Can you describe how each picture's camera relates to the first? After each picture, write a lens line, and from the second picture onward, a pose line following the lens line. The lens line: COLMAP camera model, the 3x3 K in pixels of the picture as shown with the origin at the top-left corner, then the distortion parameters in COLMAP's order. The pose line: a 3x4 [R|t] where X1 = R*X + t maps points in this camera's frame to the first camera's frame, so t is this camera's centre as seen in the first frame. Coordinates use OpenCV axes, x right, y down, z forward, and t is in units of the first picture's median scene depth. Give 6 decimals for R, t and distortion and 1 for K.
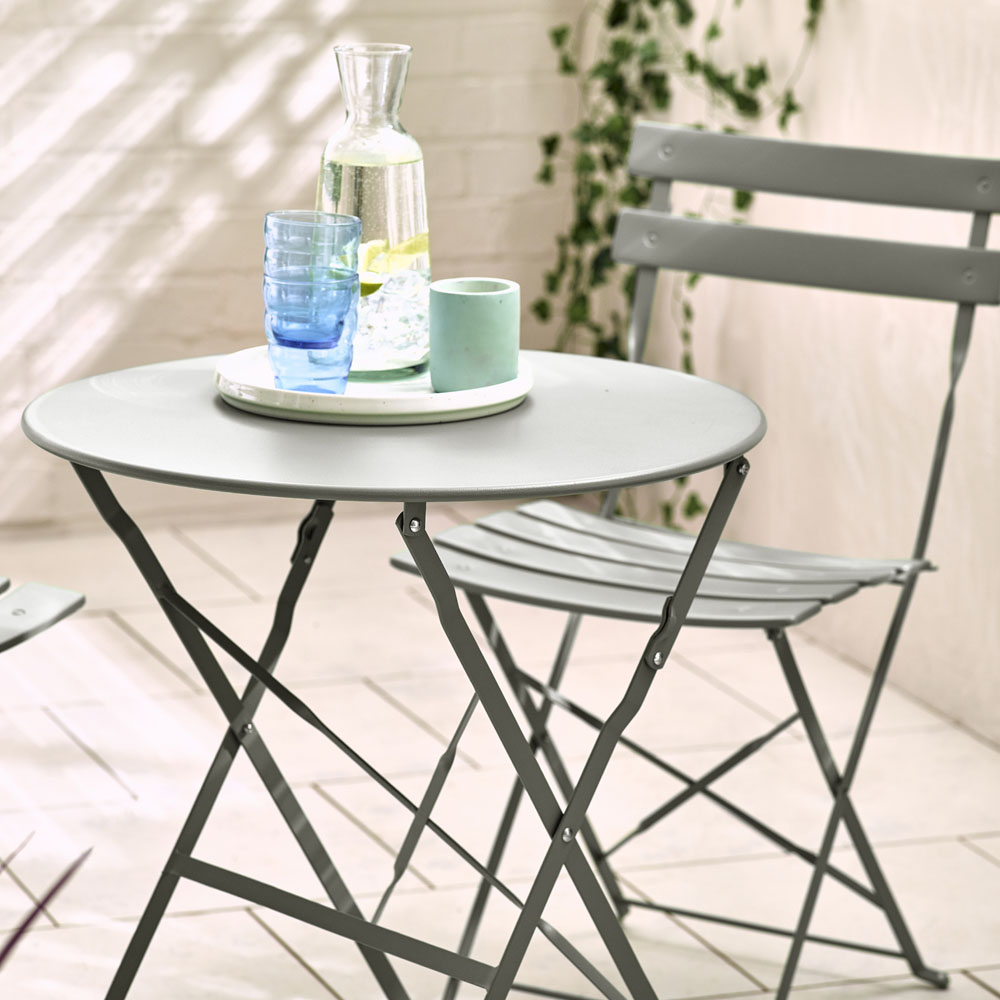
lens RADIAL K [[3728.1, 0, 500.0], [0, 3728.1, 500.0], [0, 0, 1]] dist [0.030939, 2.637197]
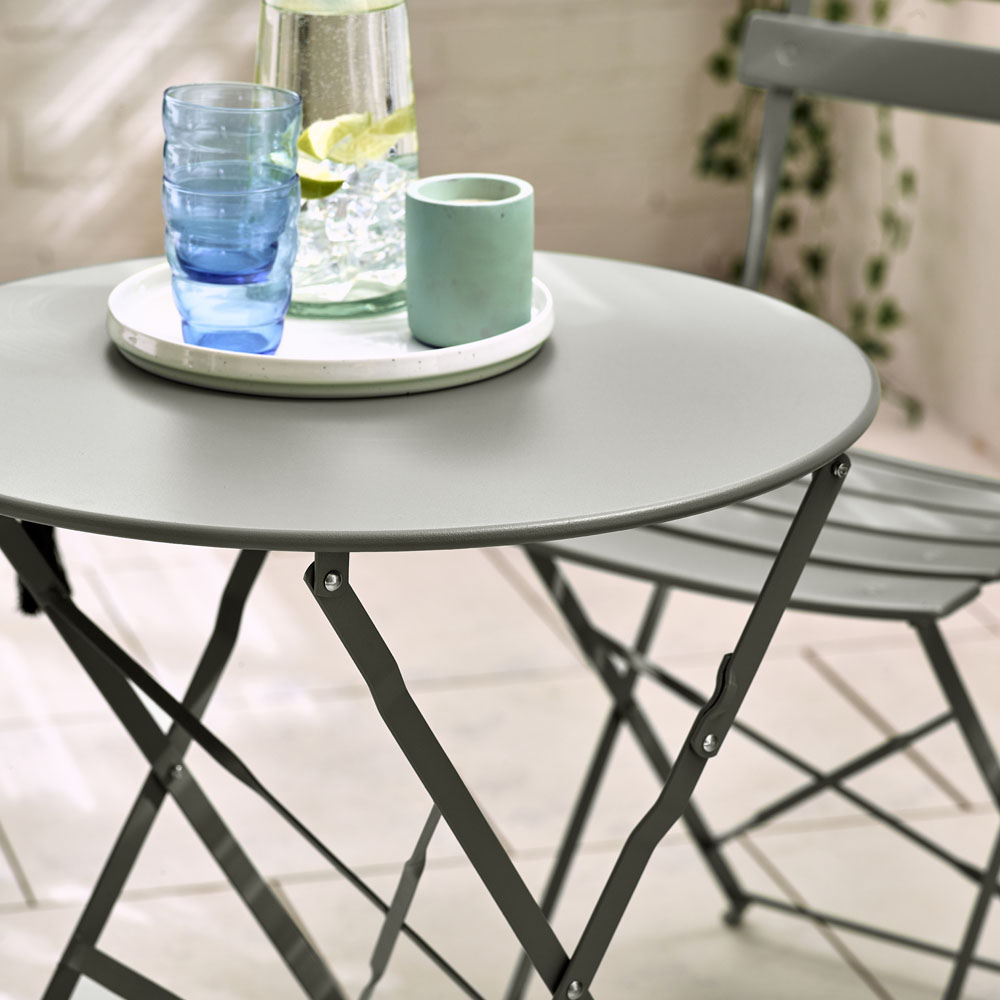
lens RADIAL K [[3728.1, 0, 500.0], [0, 3728.1, 500.0], [0, 0, 1]] dist [0.030939, 2.637197]
pose [[0.997061, 0.019724, -0.074034, 0.051569], [-0.012778, 0.995570, 0.093156, -0.064060], [0.075543, -0.091936, 0.992895, 0.294251]]
